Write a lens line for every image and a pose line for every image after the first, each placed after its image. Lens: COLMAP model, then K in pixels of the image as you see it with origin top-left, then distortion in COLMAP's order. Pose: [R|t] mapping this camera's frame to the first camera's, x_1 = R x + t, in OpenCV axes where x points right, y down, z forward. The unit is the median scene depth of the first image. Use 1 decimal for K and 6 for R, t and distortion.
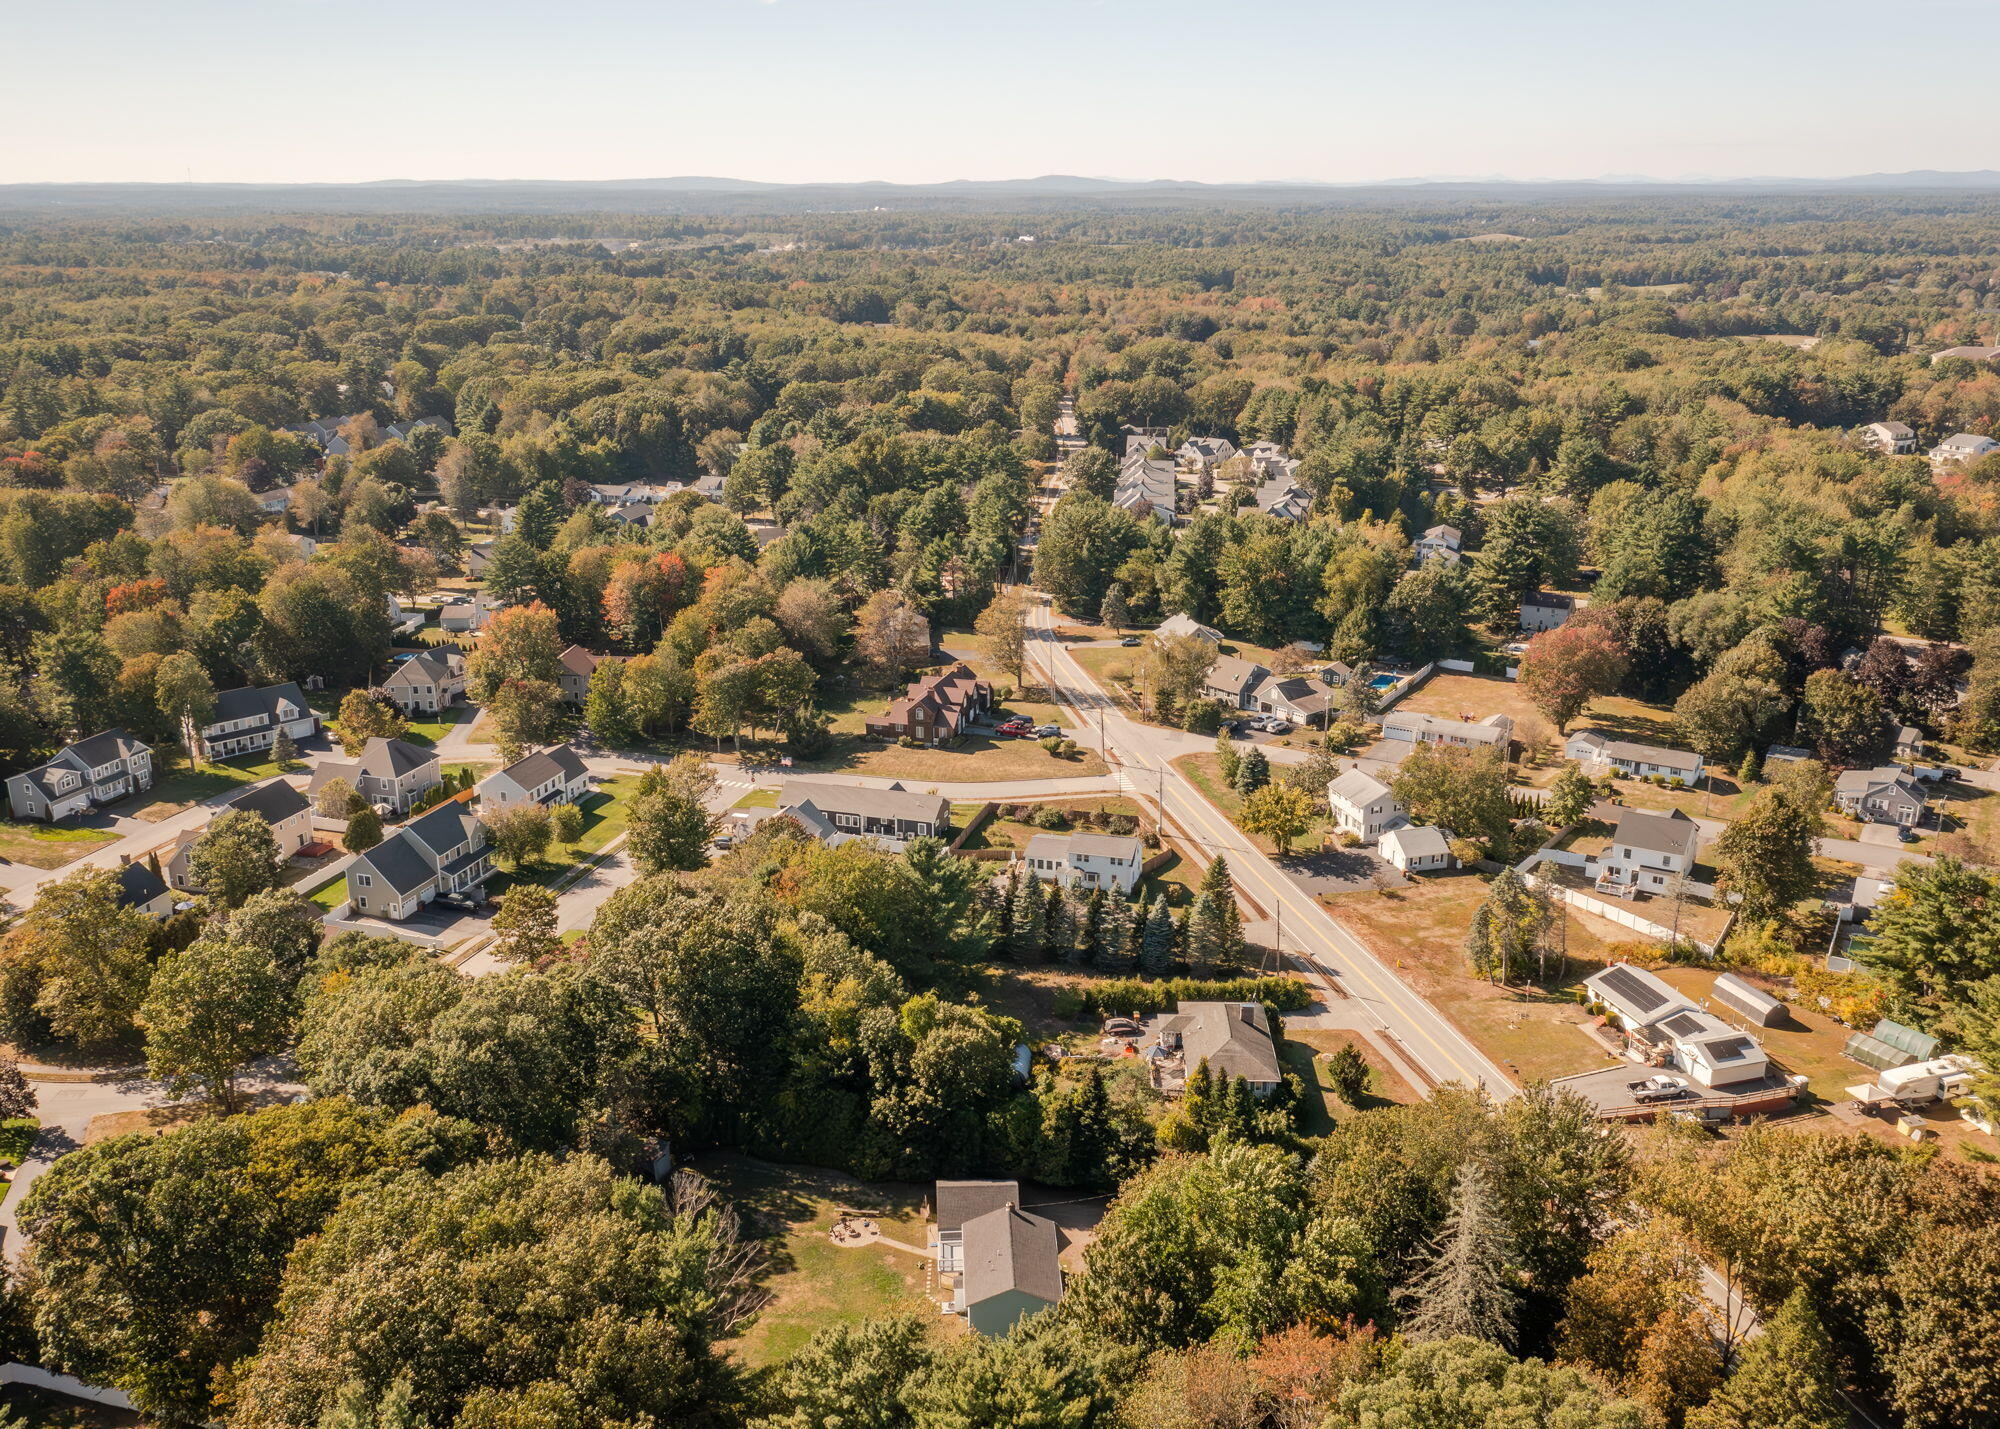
lens RADIAL K [[1695.4, 0, 997.7], [0, 1695.4, 715.4], [0, 0, 1]] dist [-0.022464, 0.078400]
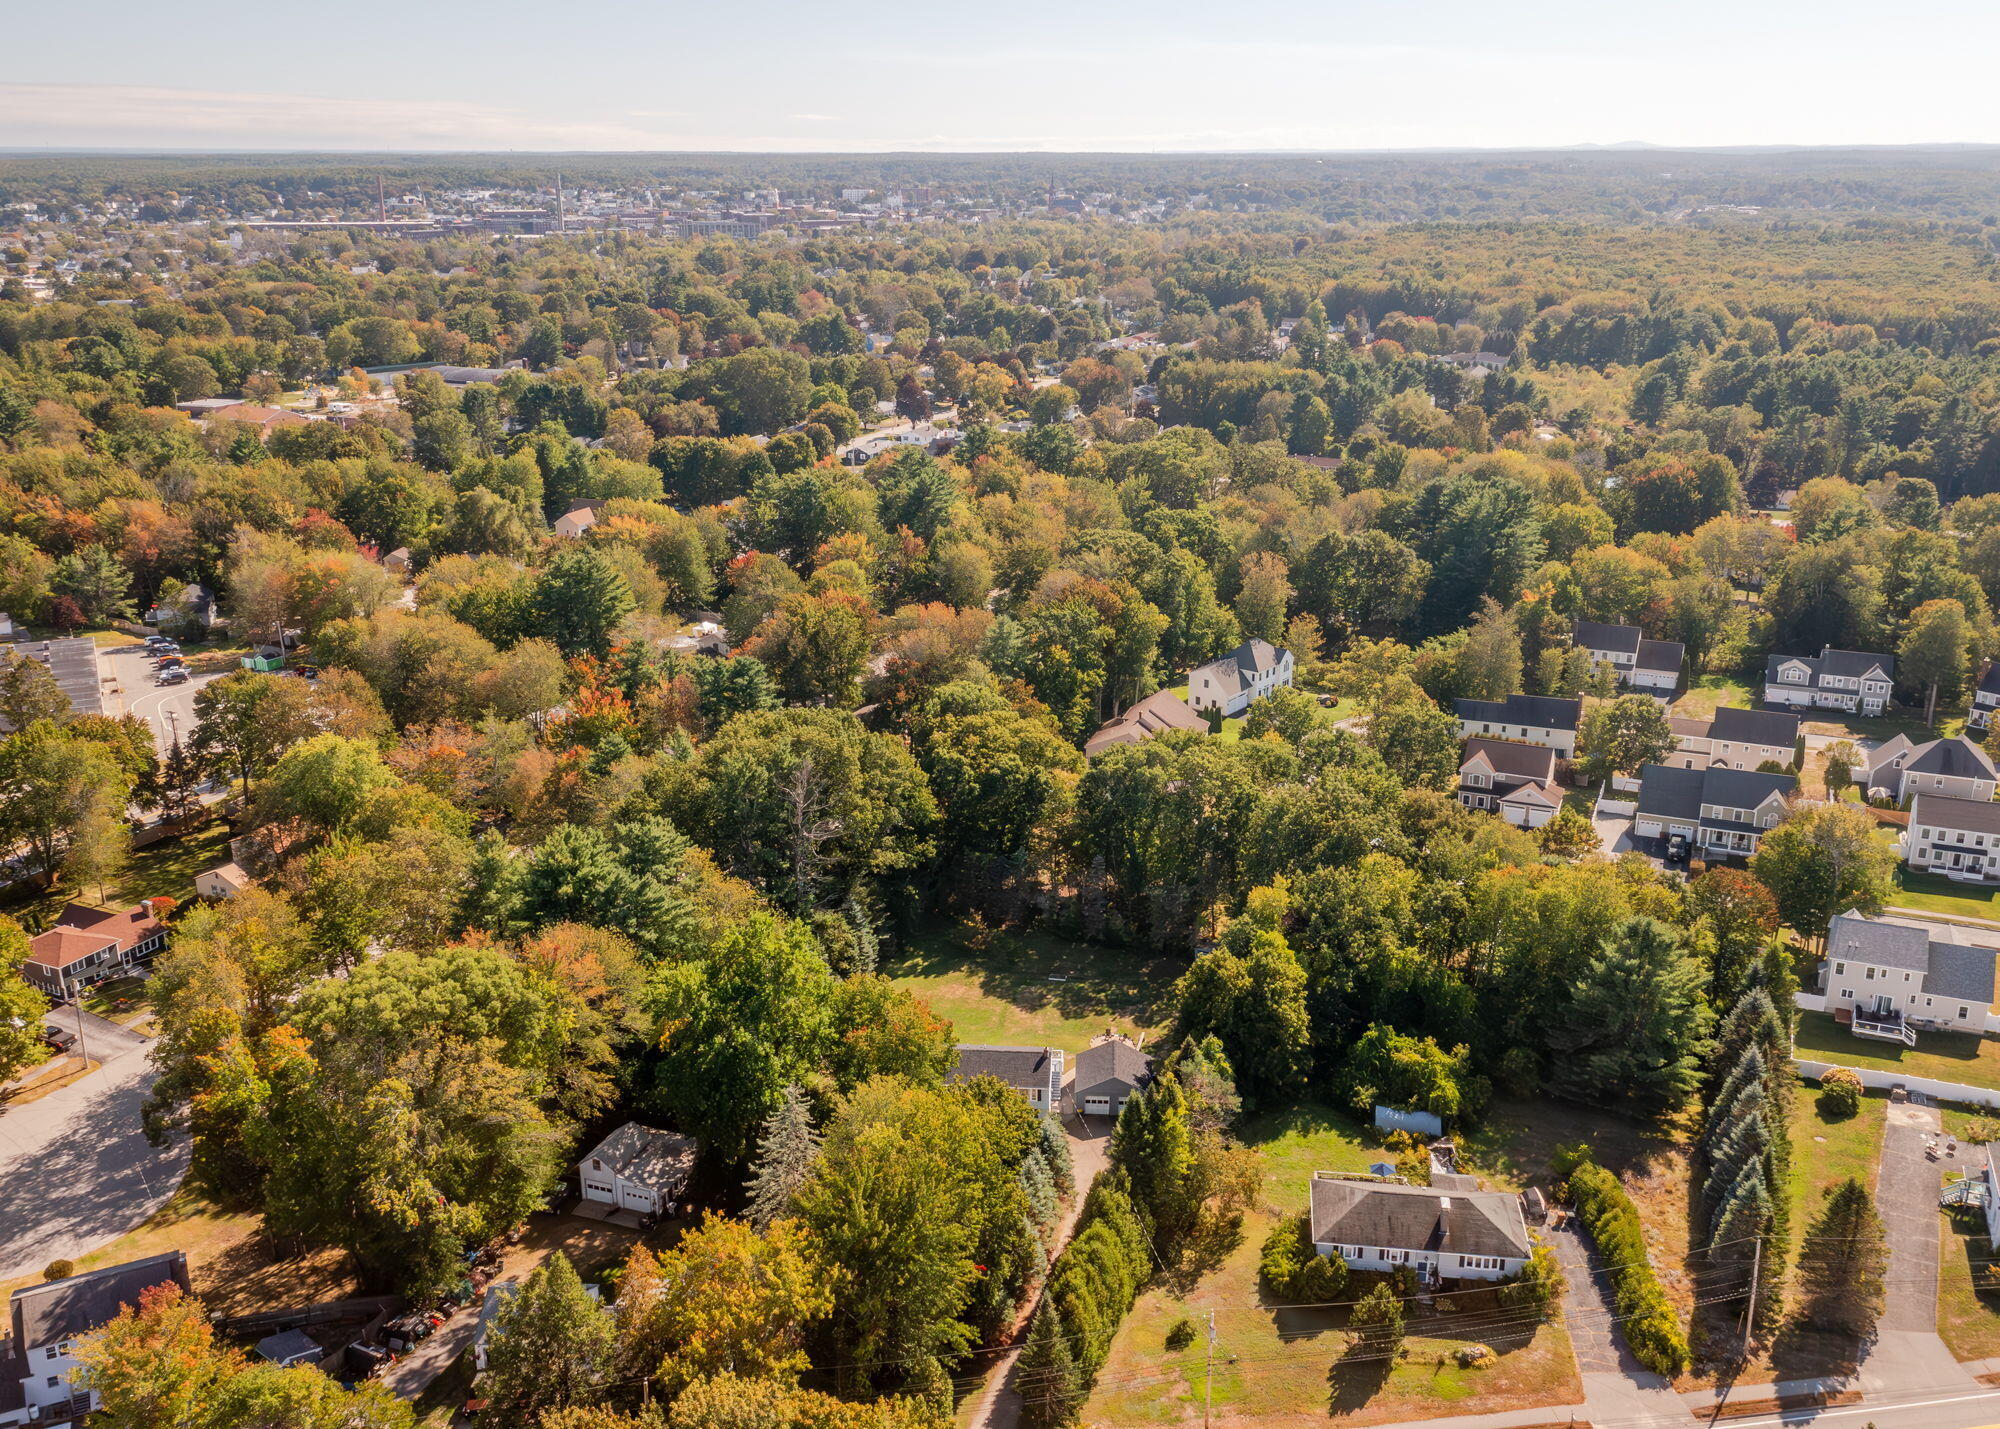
lens RADIAL K [[1751.0, 0, 995.9], [0, 1751.0, 719.7], [0, 0, 1]] dist [-0.017486, 0.085873]
pose [[-0.105343, 0.308884, -0.945248, 0.564933], [-0.293202, 0.898634, 0.326328, -0.147256], [0.950229, 0.311525, -0.004099, 0.499188]]
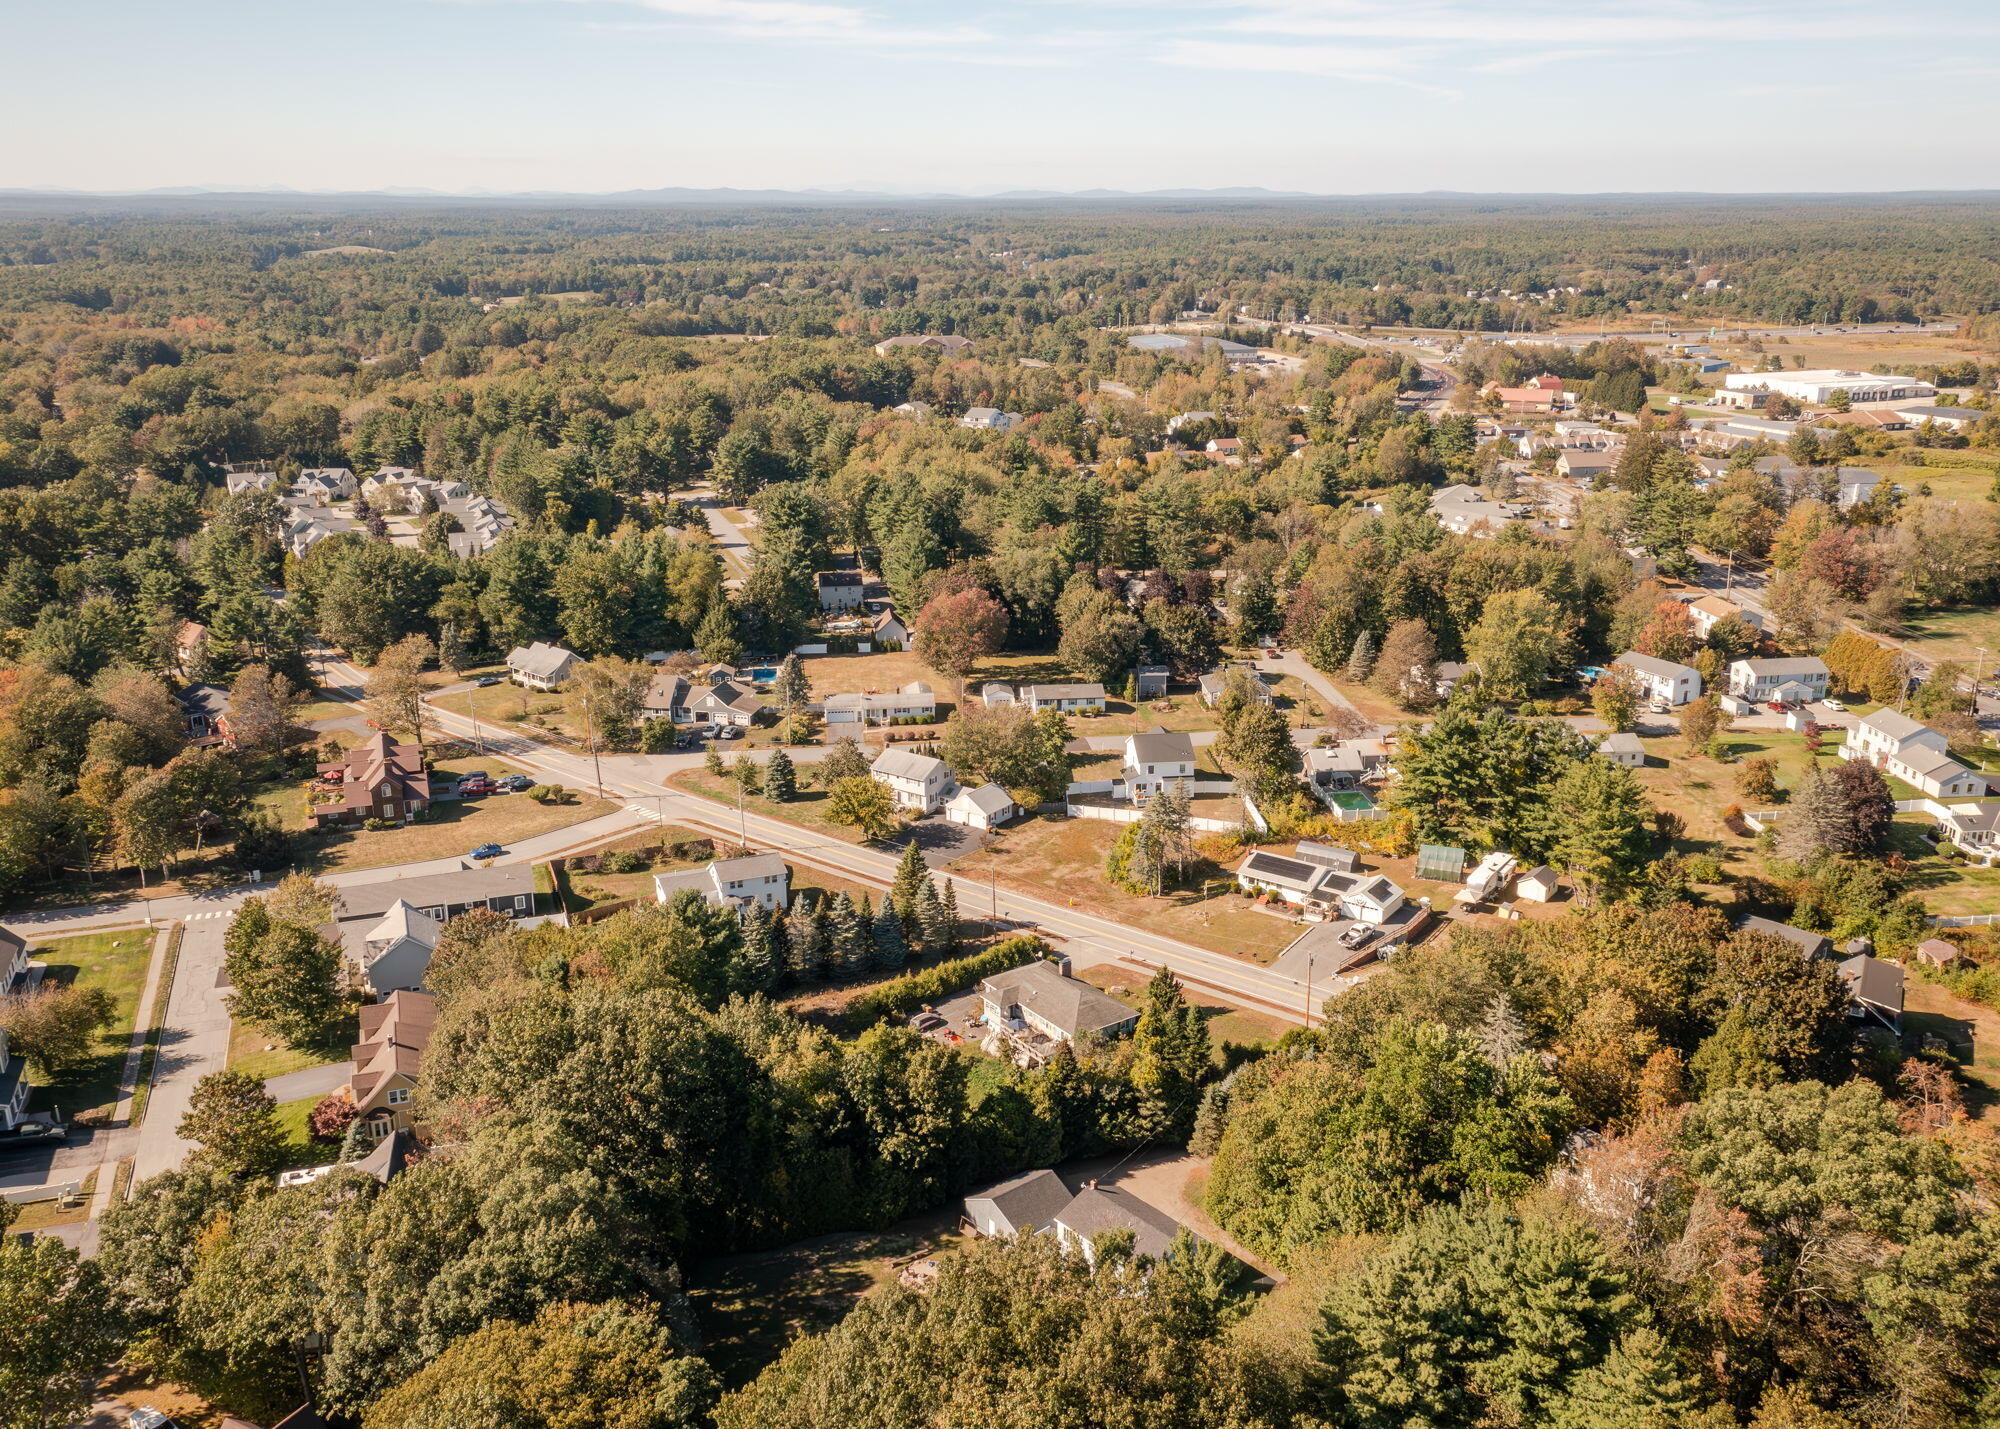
lens RADIAL K [[1695.4, 0, 997.7], [0, 1695.4, 715.4], [0, 0, 1]] dist [-0.022464, 0.078400]
pose [[0.789068, -0.177197, 0.588195, -0.325848], [0.181203, 0.982030, 0.052757, -0.029587], [-0.586973, 0.064953, 0.806997, 0.103603]]
